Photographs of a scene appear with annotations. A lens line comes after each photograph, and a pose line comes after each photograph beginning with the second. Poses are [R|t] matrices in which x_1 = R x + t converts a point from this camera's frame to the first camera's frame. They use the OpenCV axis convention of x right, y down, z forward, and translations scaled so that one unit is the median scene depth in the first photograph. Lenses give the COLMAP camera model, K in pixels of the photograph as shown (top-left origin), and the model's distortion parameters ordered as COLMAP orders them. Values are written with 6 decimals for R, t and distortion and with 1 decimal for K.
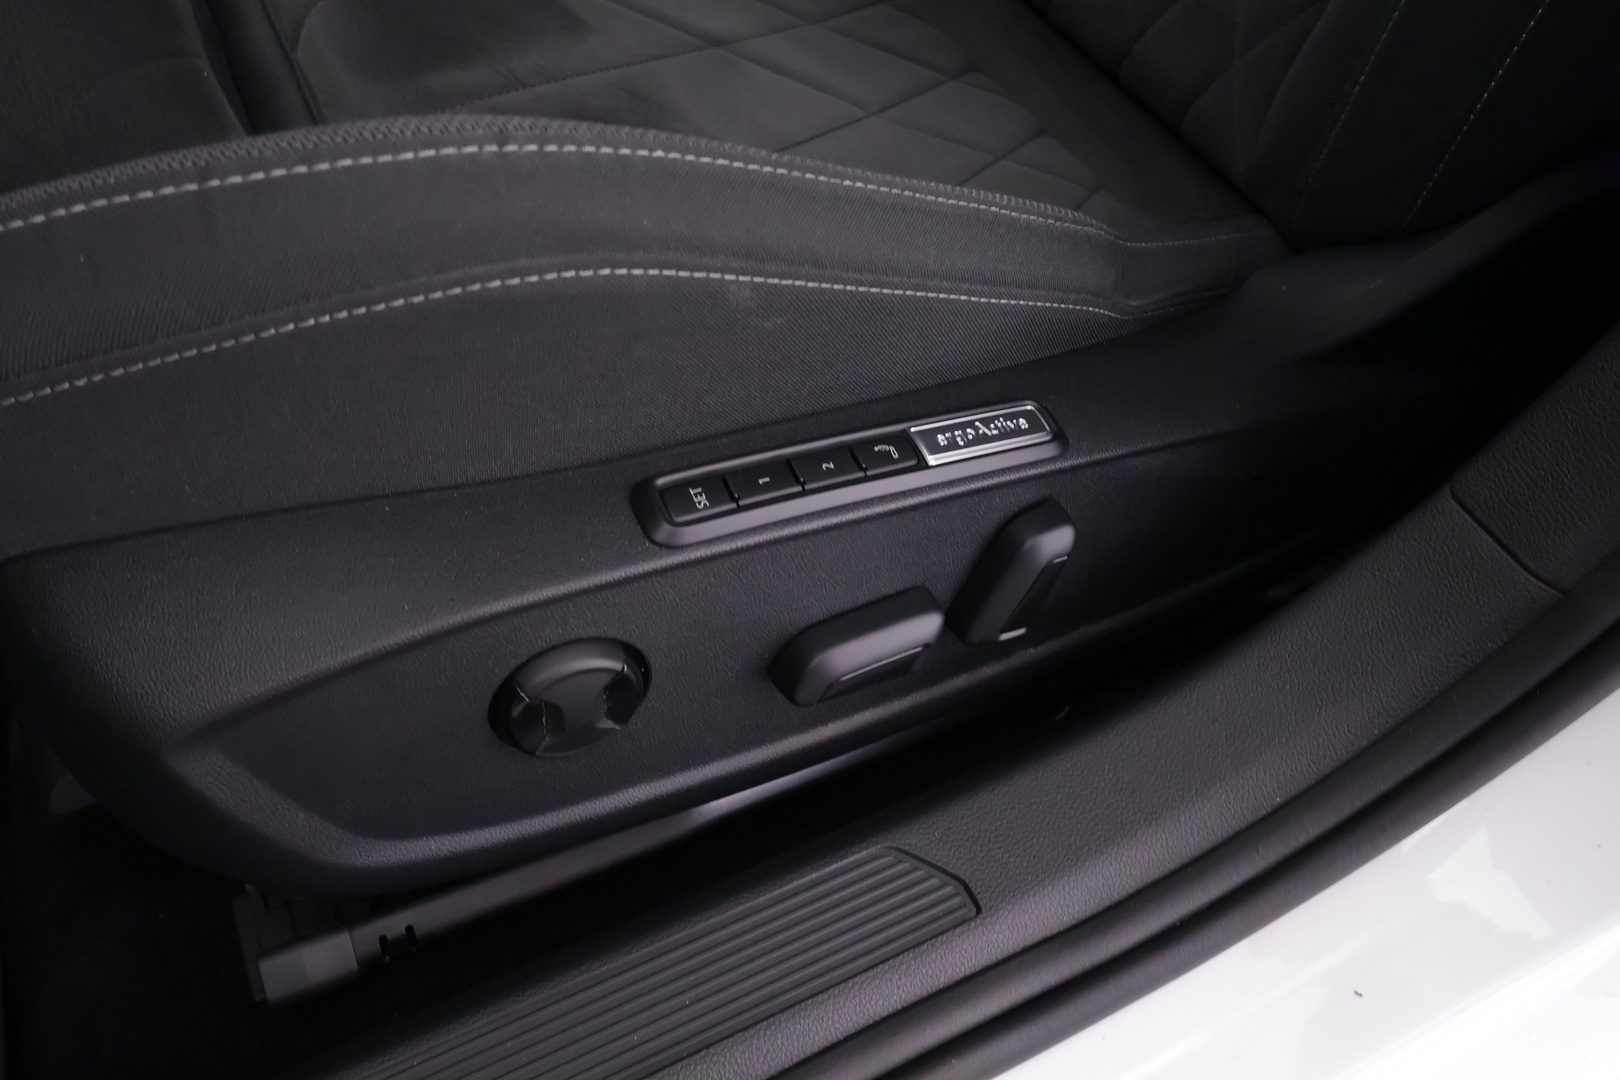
lens RADIAL K [[1186.8, 0, 814.2], [0, 1186.8, 535.5], [0, 0, 1]] dist [0.007162, 0.000127]
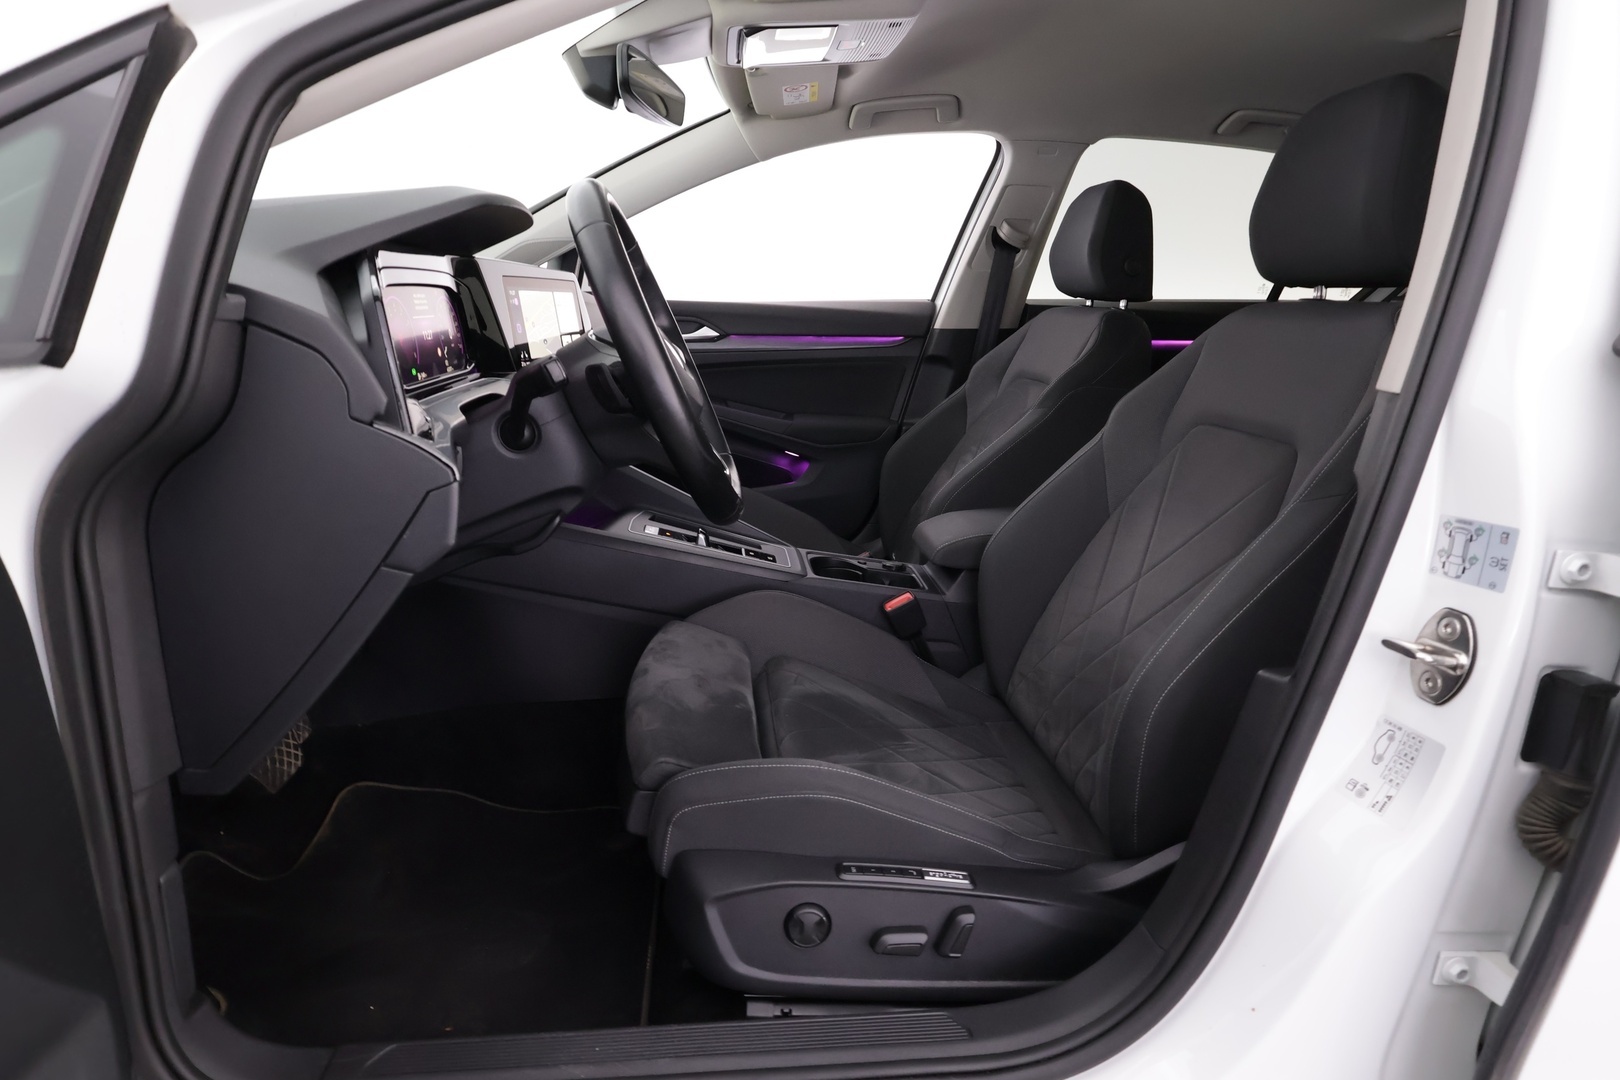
lens RADIAL K [[904.9, 0, 813.4], [0, 904.9, 537.7], [0, 0, 1]] dist [0.001234, -0.000036]
pose [[0.940591, 0.029456, -0.338261, 0.652235], [-0.229843, 0.788514, -0.570454, 0.727840], [0.249920, 0.614311, 0.748440, -1.621380]]
